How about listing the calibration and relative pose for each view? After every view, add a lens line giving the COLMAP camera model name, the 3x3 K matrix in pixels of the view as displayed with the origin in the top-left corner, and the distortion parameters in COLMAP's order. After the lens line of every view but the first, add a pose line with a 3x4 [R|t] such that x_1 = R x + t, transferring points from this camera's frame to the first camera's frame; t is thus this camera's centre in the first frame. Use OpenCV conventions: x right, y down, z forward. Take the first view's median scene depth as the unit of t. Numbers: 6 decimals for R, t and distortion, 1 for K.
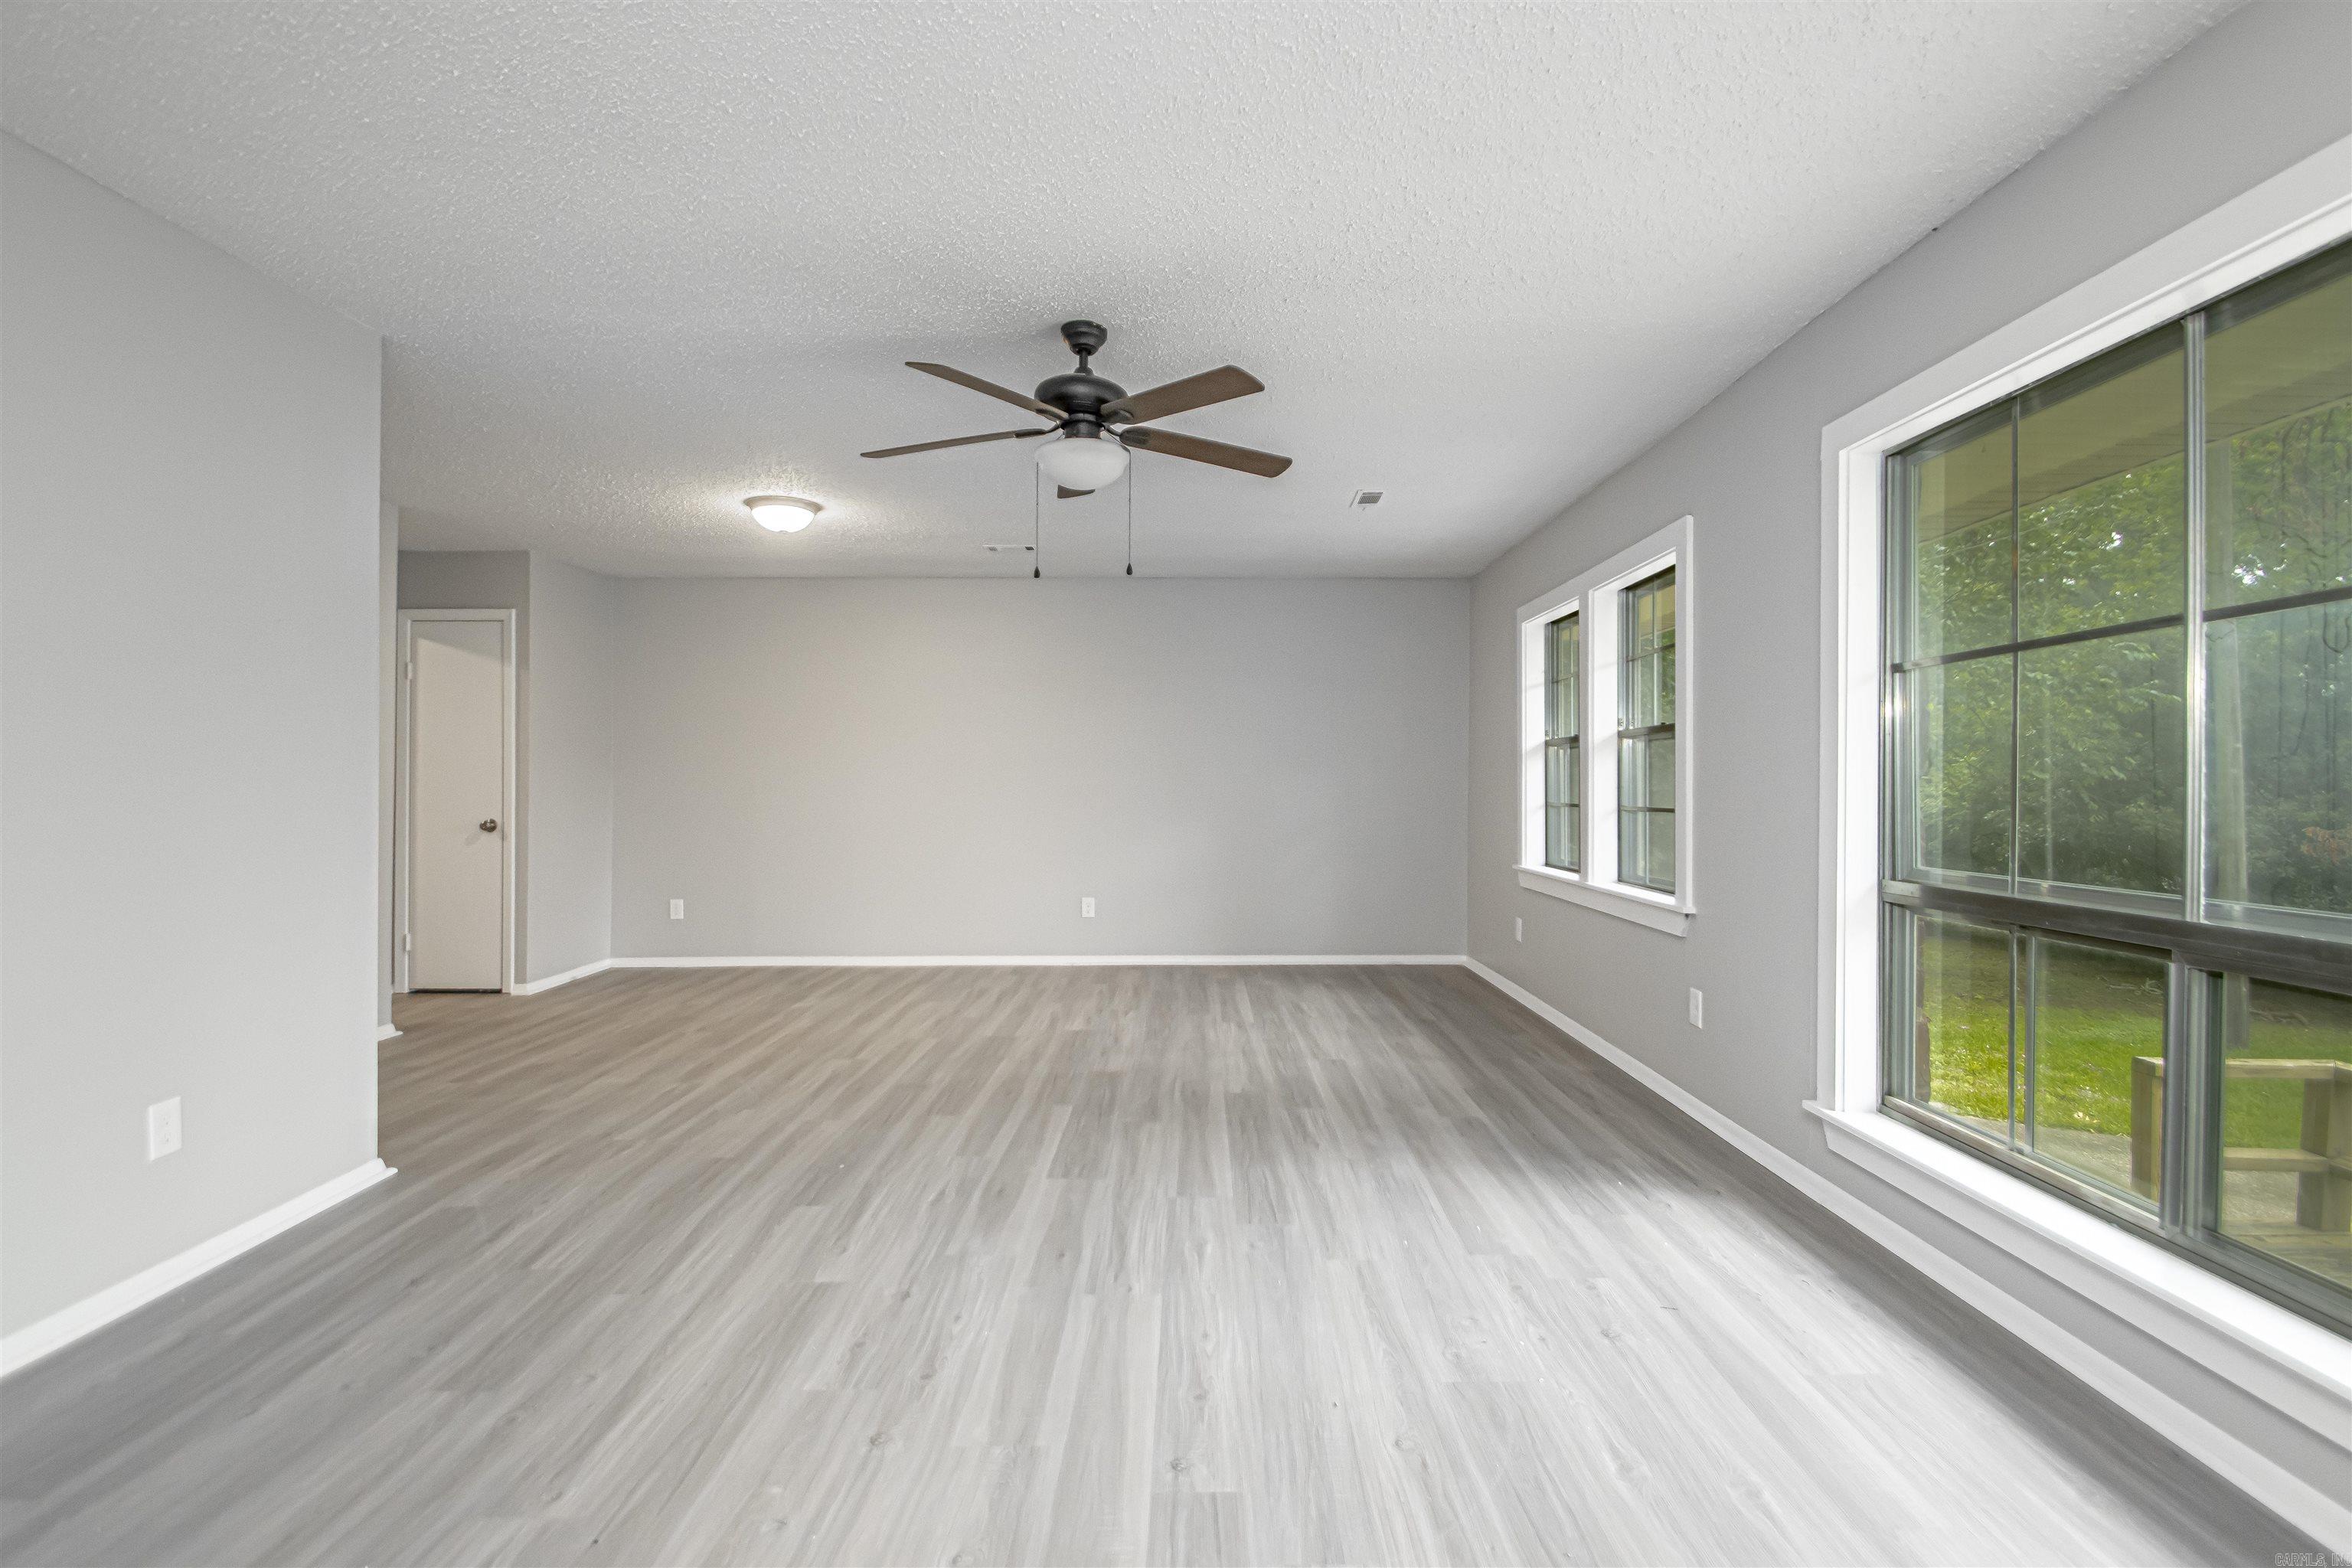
lens RADIAL K [[1095.2, 0, 1173.9], [0, 1095.2, 778.2], [0, 0, 1]] dist [-0.001612, -0.000819]
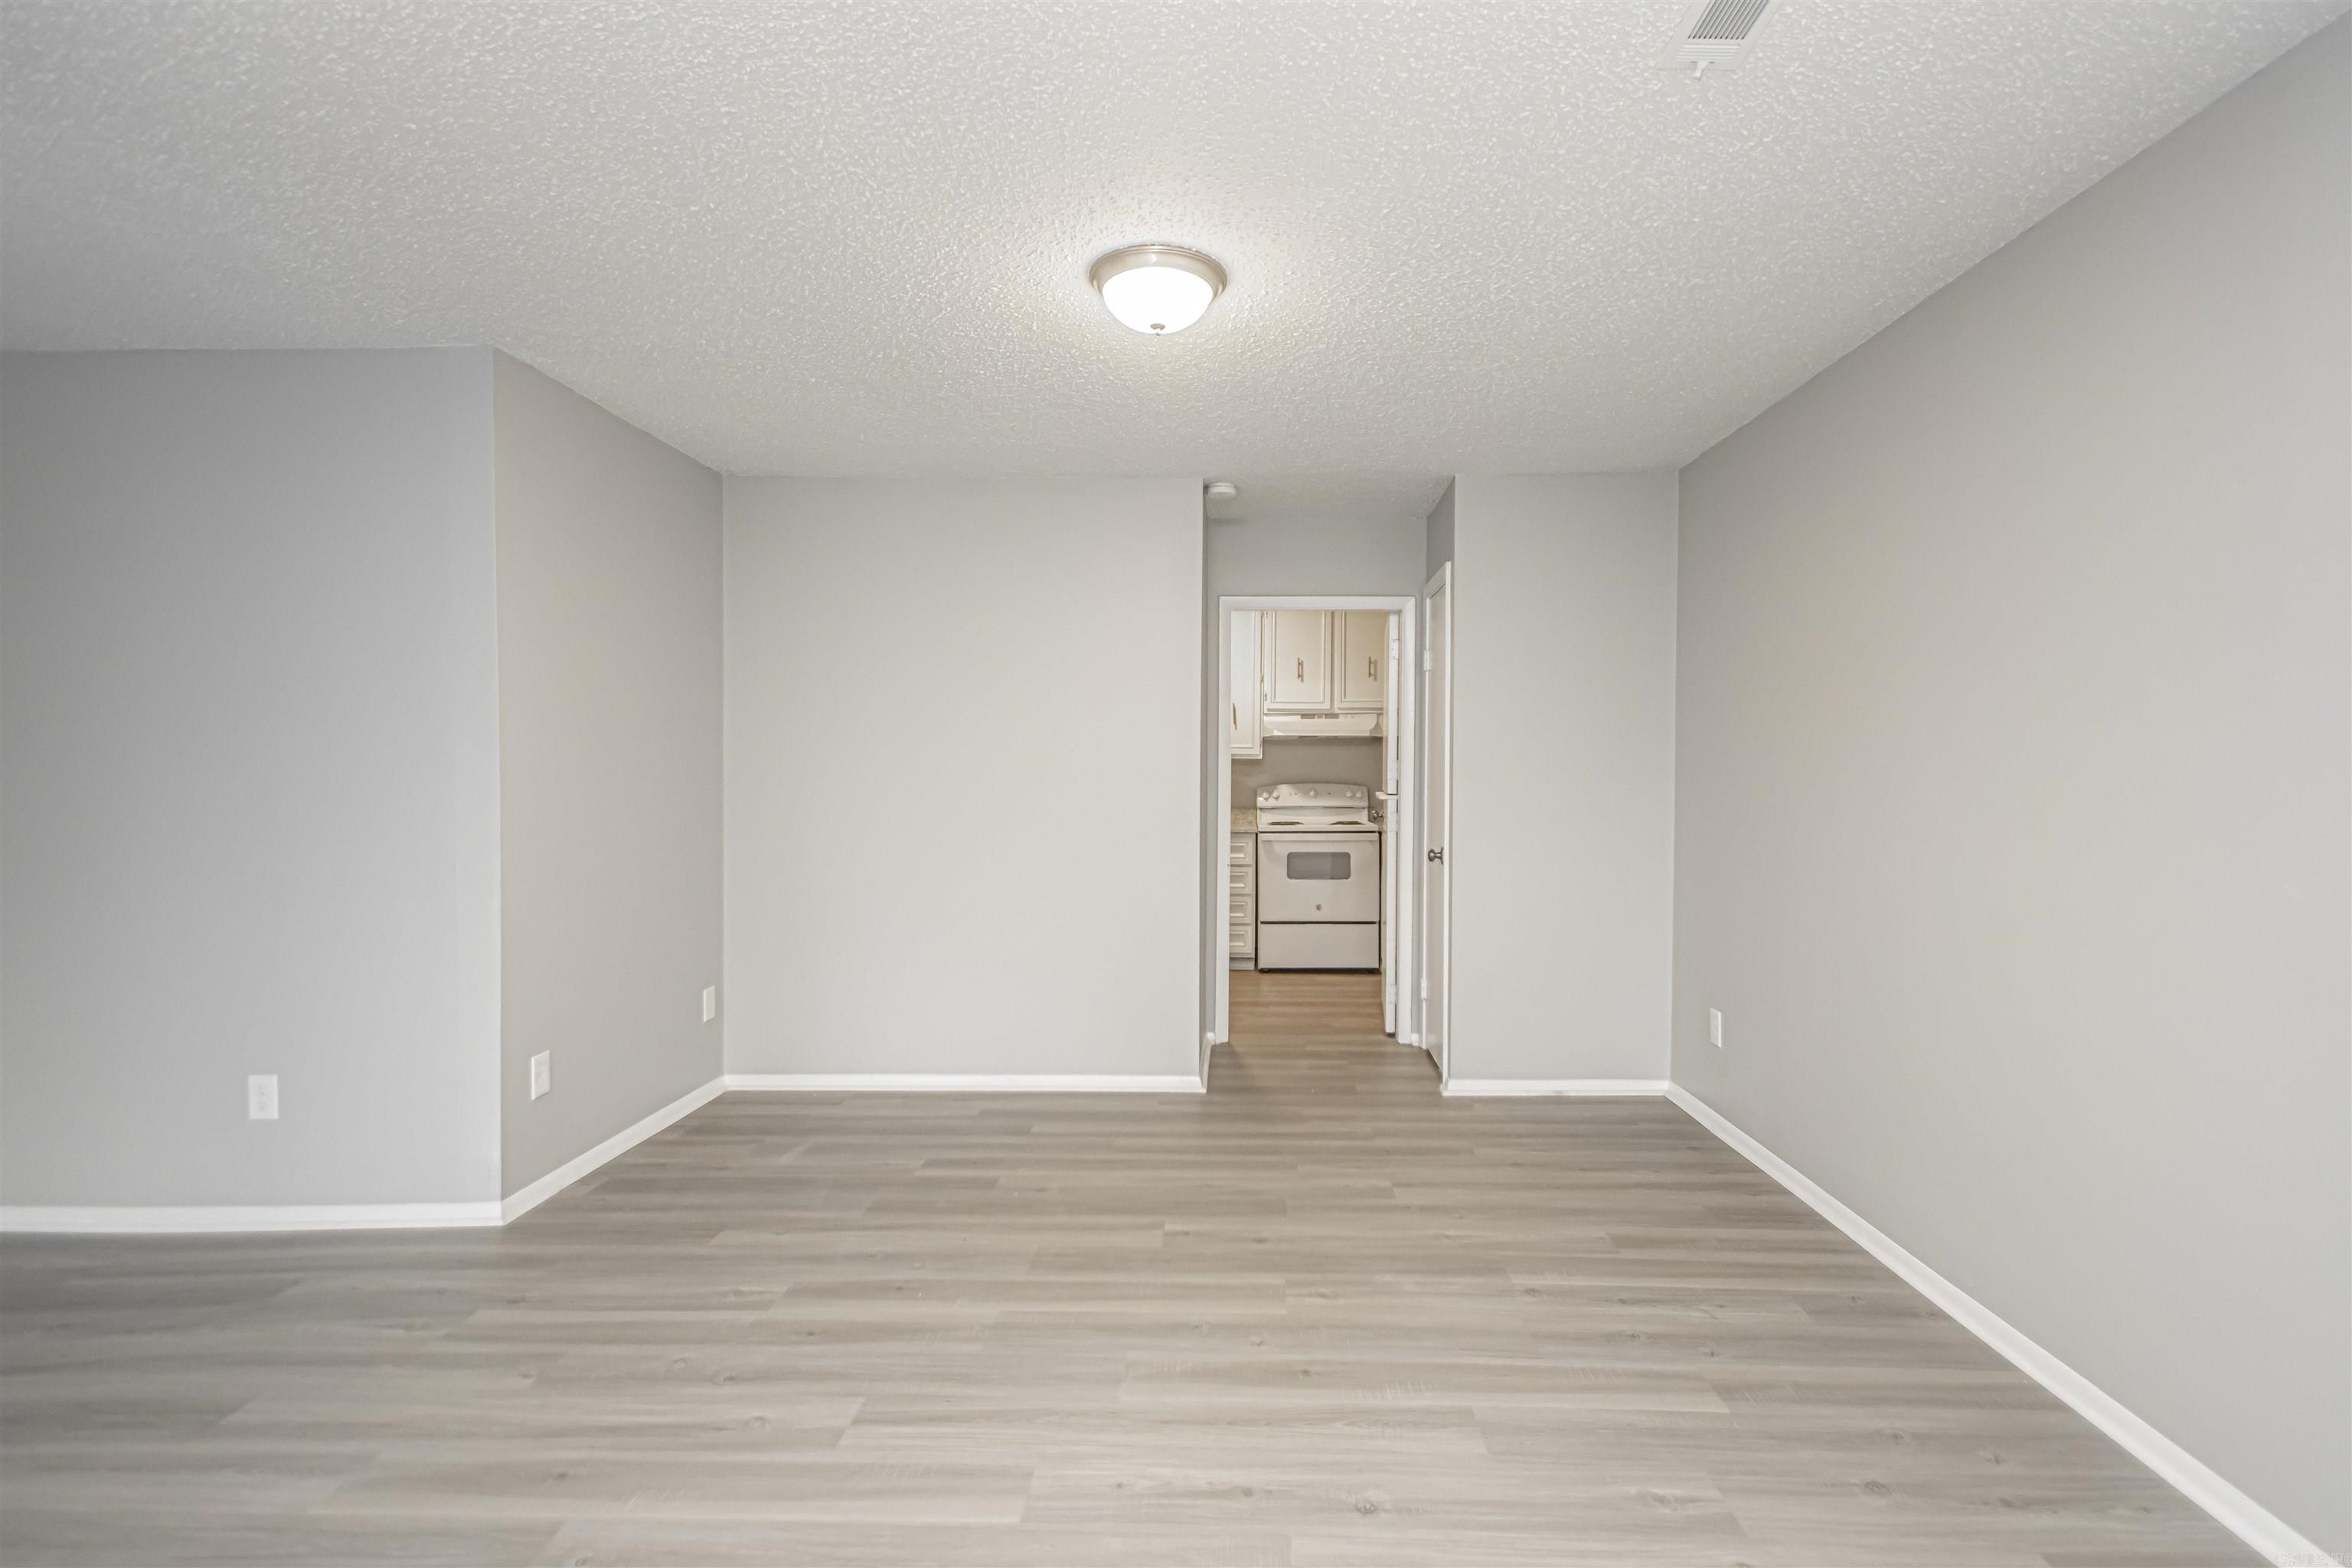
lens RADIAL K [[1071.3, 0, 1175.6], [0, 1071.3, 774.9], [0, 0, 1]] dist [0.059157, -0.031291]
pose [[-0.000349, 0.005642, -0.999984, 0.426544], [0.002969, 0.999980, 0.005641, -0.067784], [0.999996, -0.002967, -0.000366, 2.708180]]
